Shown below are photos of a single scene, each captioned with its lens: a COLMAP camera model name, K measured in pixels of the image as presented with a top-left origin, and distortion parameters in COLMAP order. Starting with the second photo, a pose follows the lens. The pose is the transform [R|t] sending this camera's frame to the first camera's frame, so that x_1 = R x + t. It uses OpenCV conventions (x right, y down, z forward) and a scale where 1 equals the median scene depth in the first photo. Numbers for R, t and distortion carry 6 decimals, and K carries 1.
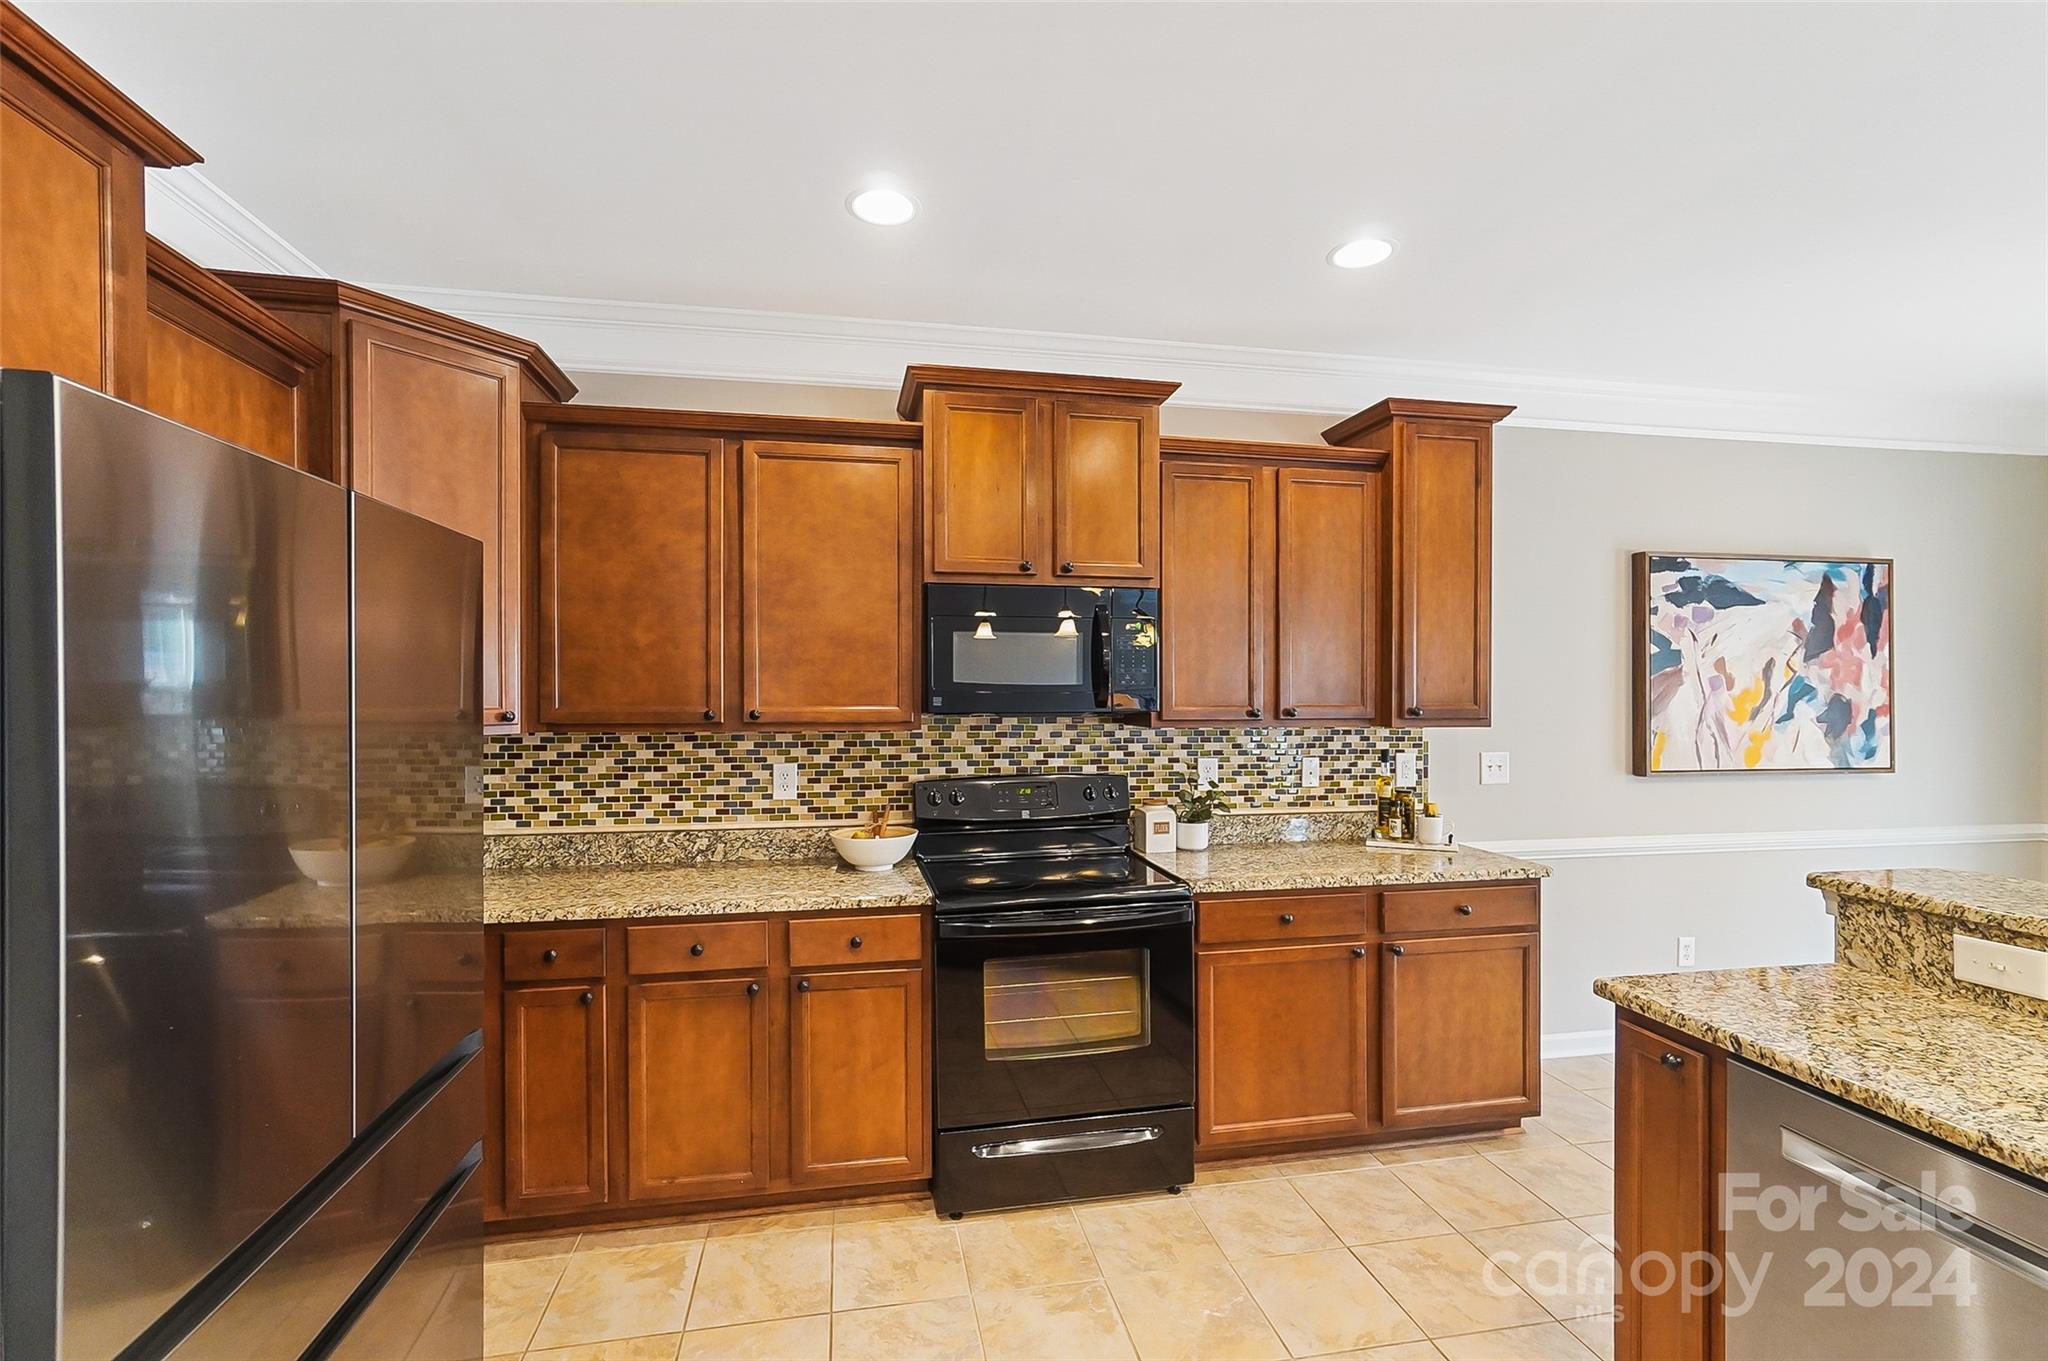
lens RADIAL K [[894.9, 0, 1010.3], [0, 894.9, 688.8], [0, 0, 1]] dist [-0.017525, 0.015715]
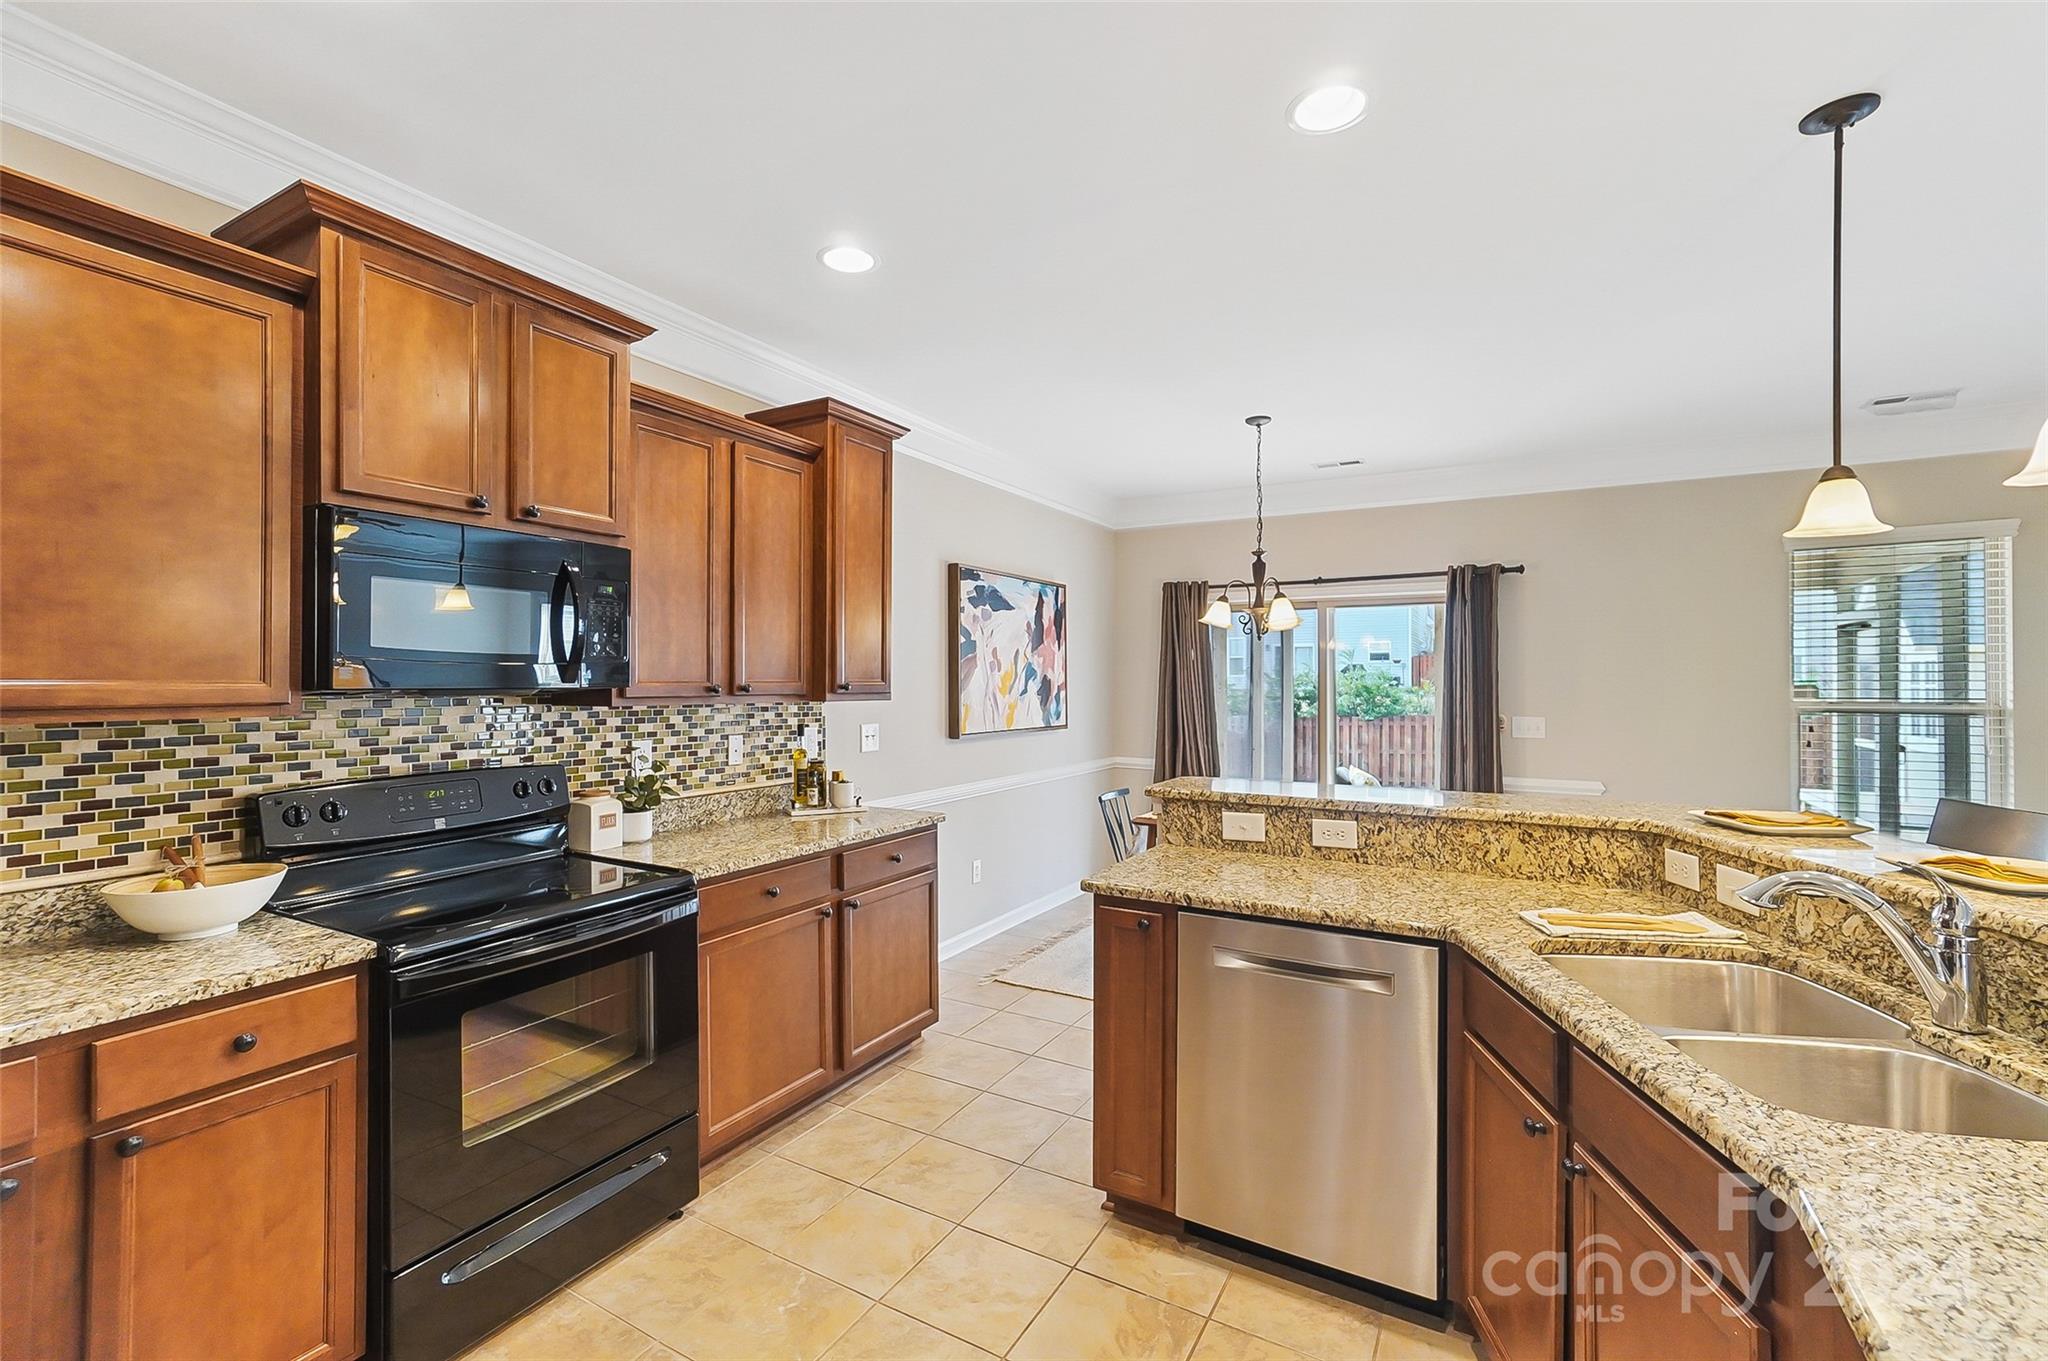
lens RADIAL K [[883.6, 0, 1008.0], [0, 883.6, 669.8], [0, 0, 1]] dist [-0.018650, 0.014361]
pose [[0.656359, 0.008062, 0.754406, -0.225991], [0.003183, 0.999904, -0.013455, 0.019197], [-0.754442, 0.011233, 0.656271, 0.129170]]
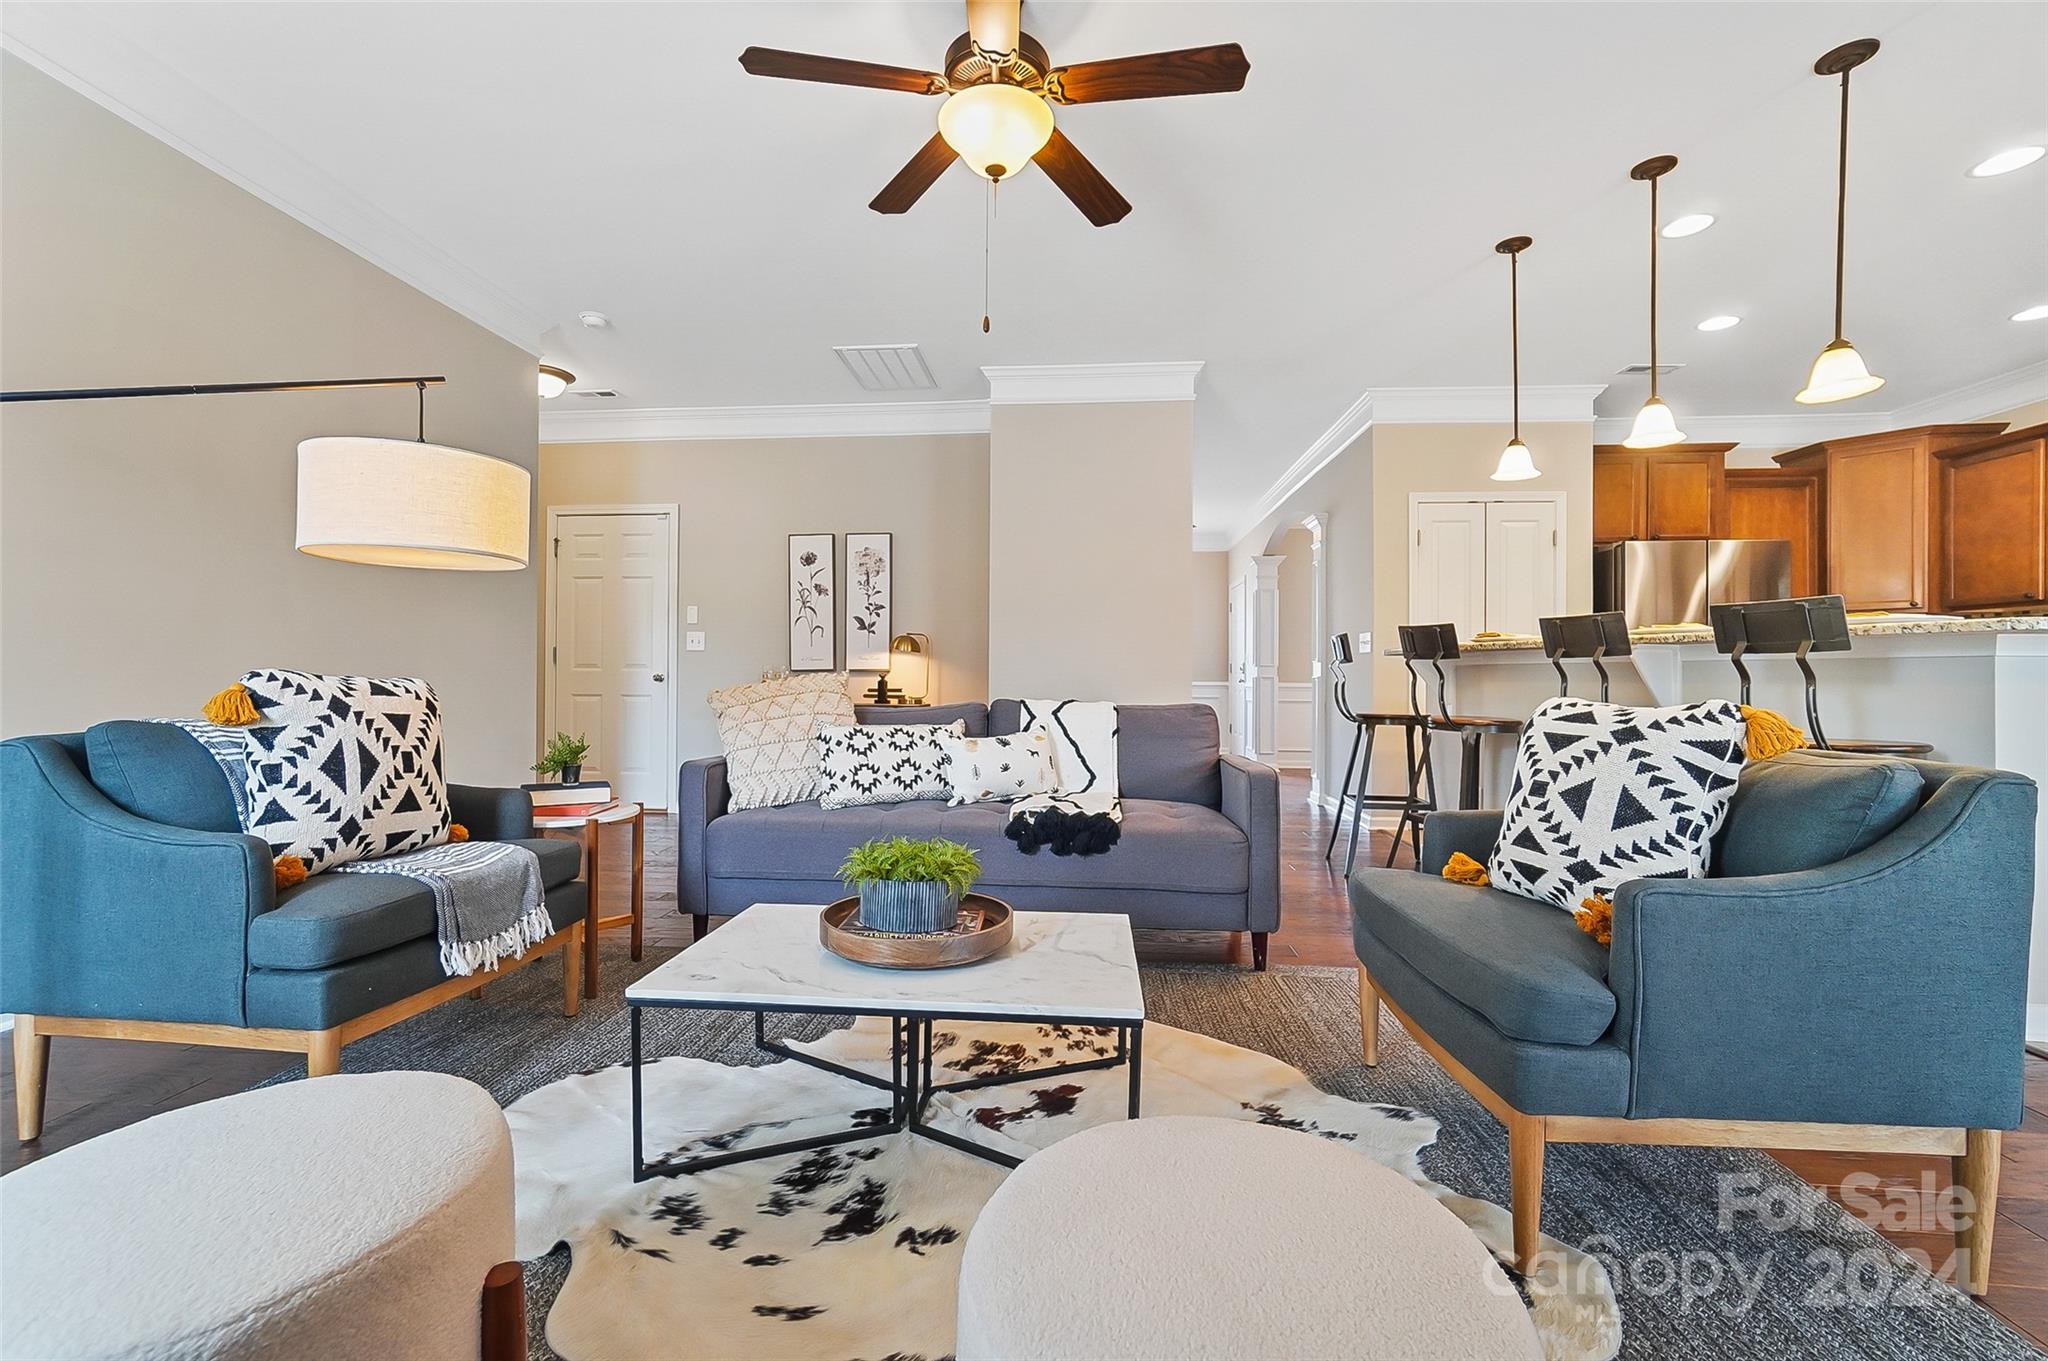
lens RADIAL K [[883.6, 0, 1008.0], [0, 883.6, 669.8], [0, 0, 1]] dist [-0.018650, 0.014361]
pose [[-0.262874, -0.012249, -0.964752, 1.624751], [-0.008141, 0.999912, -0.010477, 0.181658], [0.964796, 0.005100, -0.262951, -0.437086]]
